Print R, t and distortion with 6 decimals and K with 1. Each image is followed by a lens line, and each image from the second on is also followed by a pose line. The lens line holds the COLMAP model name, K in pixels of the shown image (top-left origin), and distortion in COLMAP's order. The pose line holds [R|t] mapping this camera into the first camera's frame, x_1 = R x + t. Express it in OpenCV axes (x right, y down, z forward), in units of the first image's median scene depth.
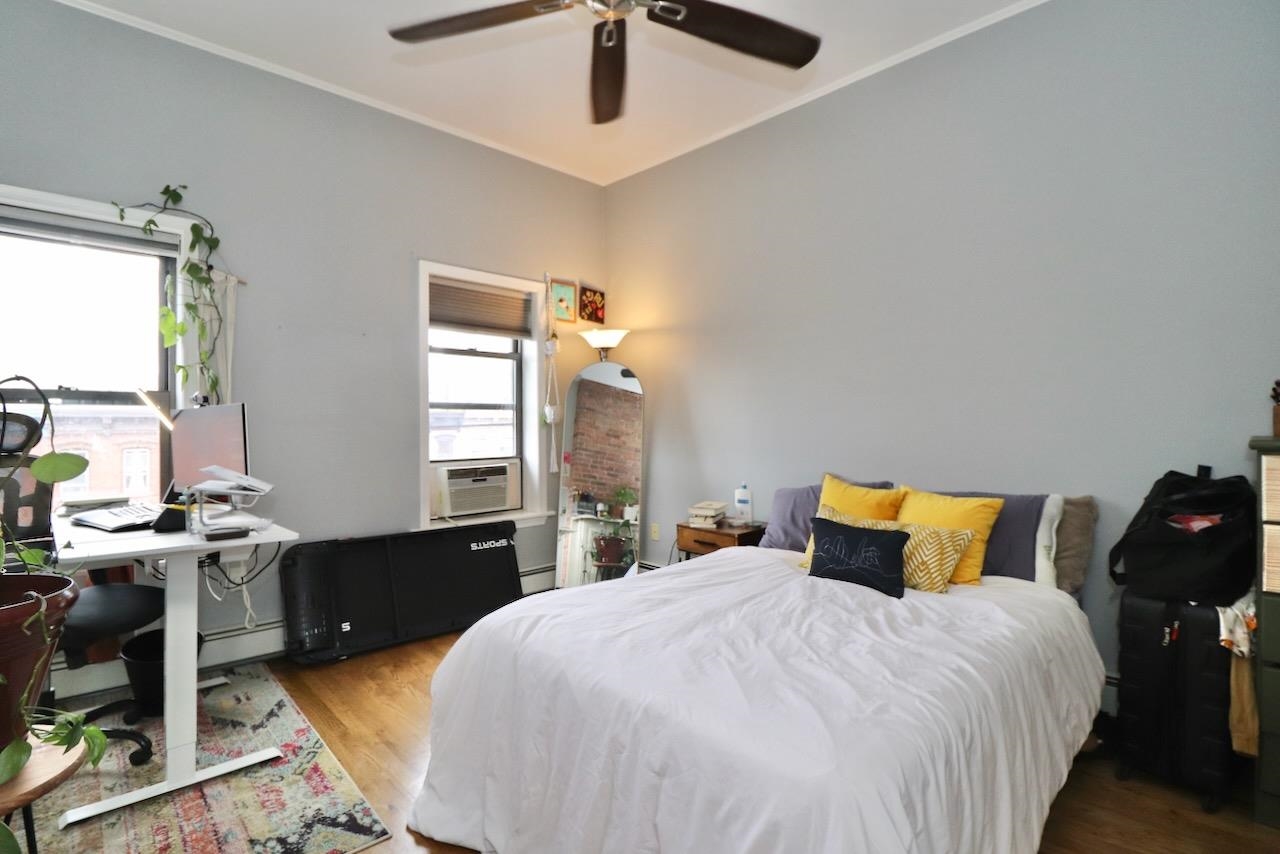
lens RADIAL K [[608.5, 0, 645.1], [0, 608.5, 416.3], [0, 0, 1]] dist [-0.002175, -0.016909]
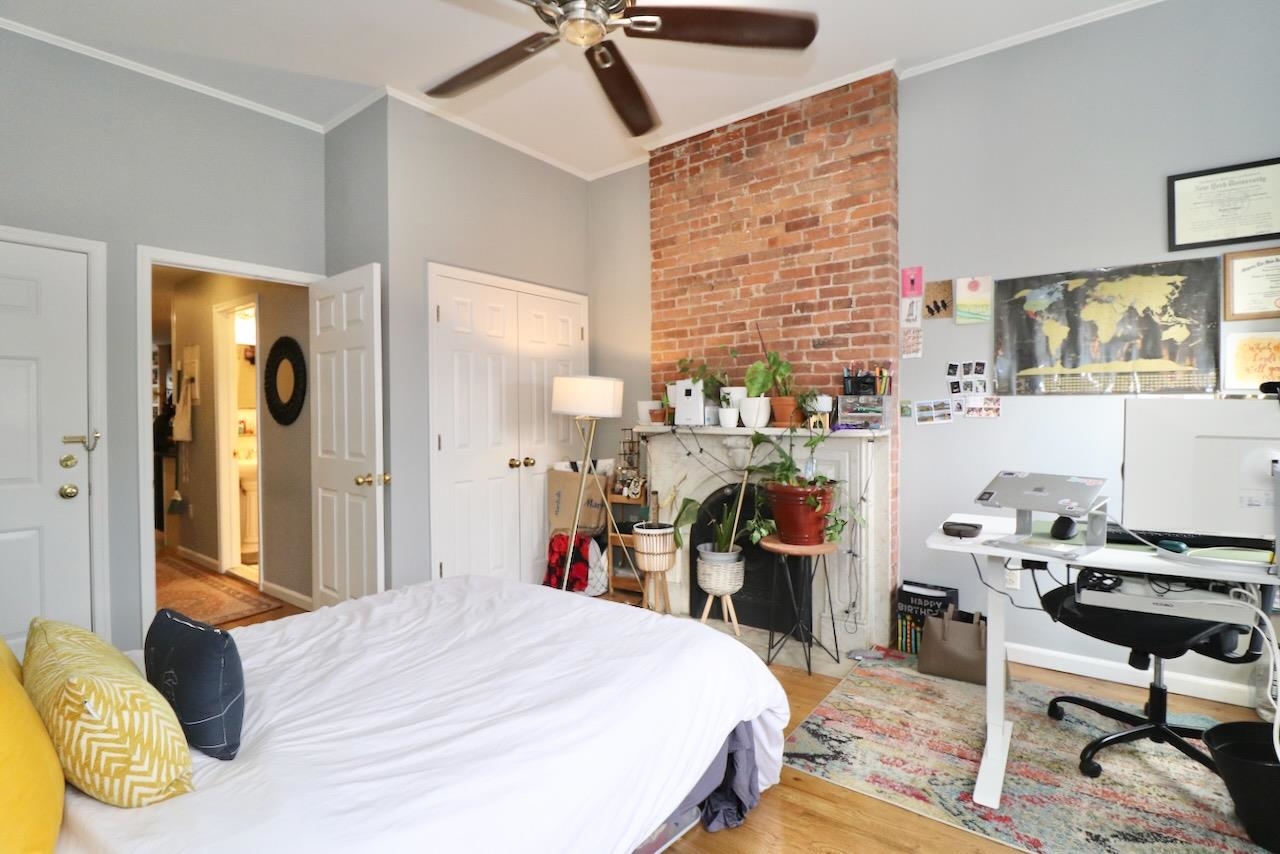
lens RADIAL K [[593.9, 0, 643.4], [0, 593.9, 418.2], [0, 0, 1]] dist [-0.001411, -0.012880]
pose [[-0.988796, 0.016214, -0.148388, 0.002080], [0.016471, 0.999864, -0.000501, -0.005271], [0.148359, -0.002940, -0.988929, 1.056768]]
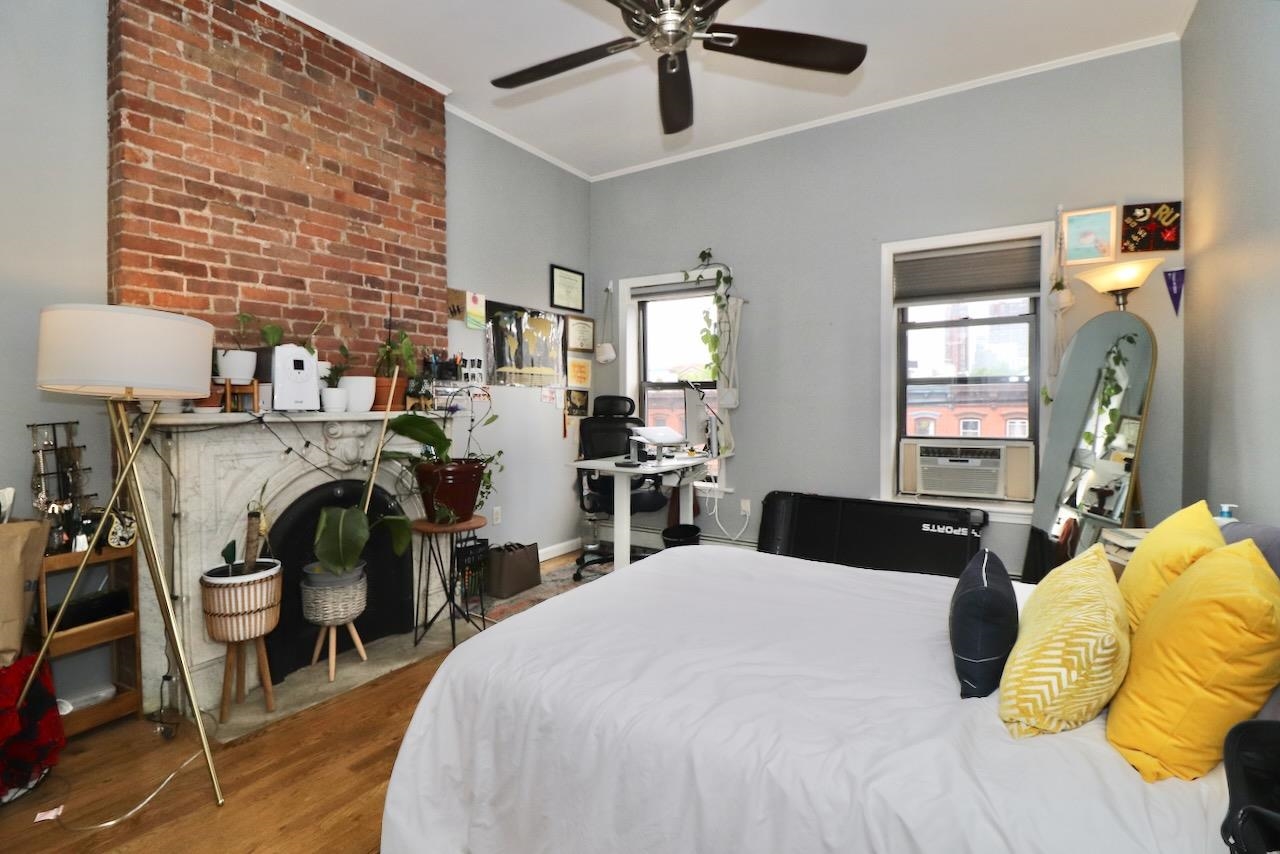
lens RADIAL K [[608.5, 0, 645.1], [0, 608.5, 416.3], [0, 0, 1]] dist [-0.002175, -0.016909]
pose [[0.234956, 0.026113, -0.971655, 0.561497], [0.018974, 0.999325, 0.031445, -0.000759], [0.971821, -0.025825, 0.234302, 0.355324]]
